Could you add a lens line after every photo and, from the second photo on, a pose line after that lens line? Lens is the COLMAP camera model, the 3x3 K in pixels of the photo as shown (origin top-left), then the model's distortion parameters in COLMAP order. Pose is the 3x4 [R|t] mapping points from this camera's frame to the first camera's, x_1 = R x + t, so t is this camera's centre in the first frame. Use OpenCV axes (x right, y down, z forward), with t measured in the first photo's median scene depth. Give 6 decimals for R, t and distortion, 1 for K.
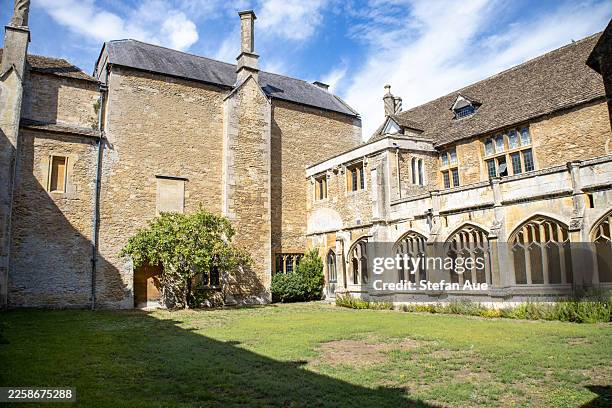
lens RADIAL K [[432.1, 0, 306.0], [0, 432.1, 204.0], [0, 0, 1]] dist [-0.162596, 0.040141]
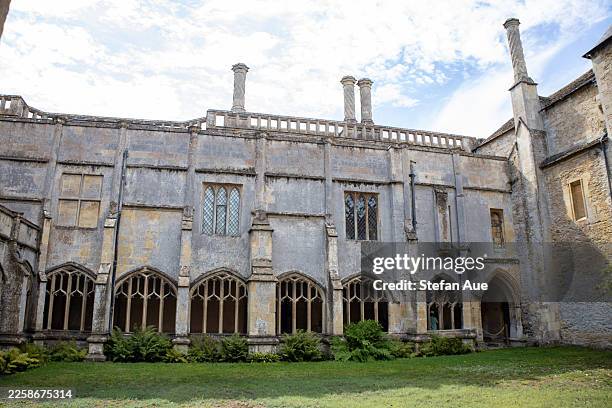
lens RADIAL K [[432.1, 0, 306.0], [0, 432.1, 204.0], [0, 0, 1]] dist [-0.162596, 0.040141]
pose [[-0.358925, -0.199473, -0.911802, 0.393830], [0.142818, 0.953655, -0.264848, 0.078730], [0.922375, -0.225282, -0.313802, 0.639043]]
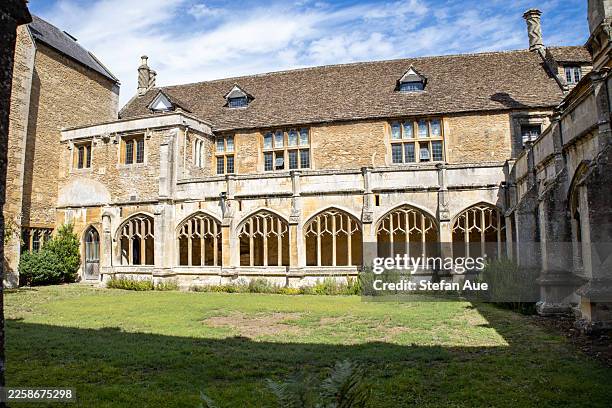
lens RADIAL K [[432.1, 0, 306.0], [0, 432.1, 204.0], [0, 0, 1]] dist [-0.162596, 0.040141]
pose [[0.748724, 0.076722, 0.658427, -0.202803], [-0.104087, 0.994565, 0.002471, 0.014241], [-0.654659, -0.070384, 0.752640, 0.075788]]
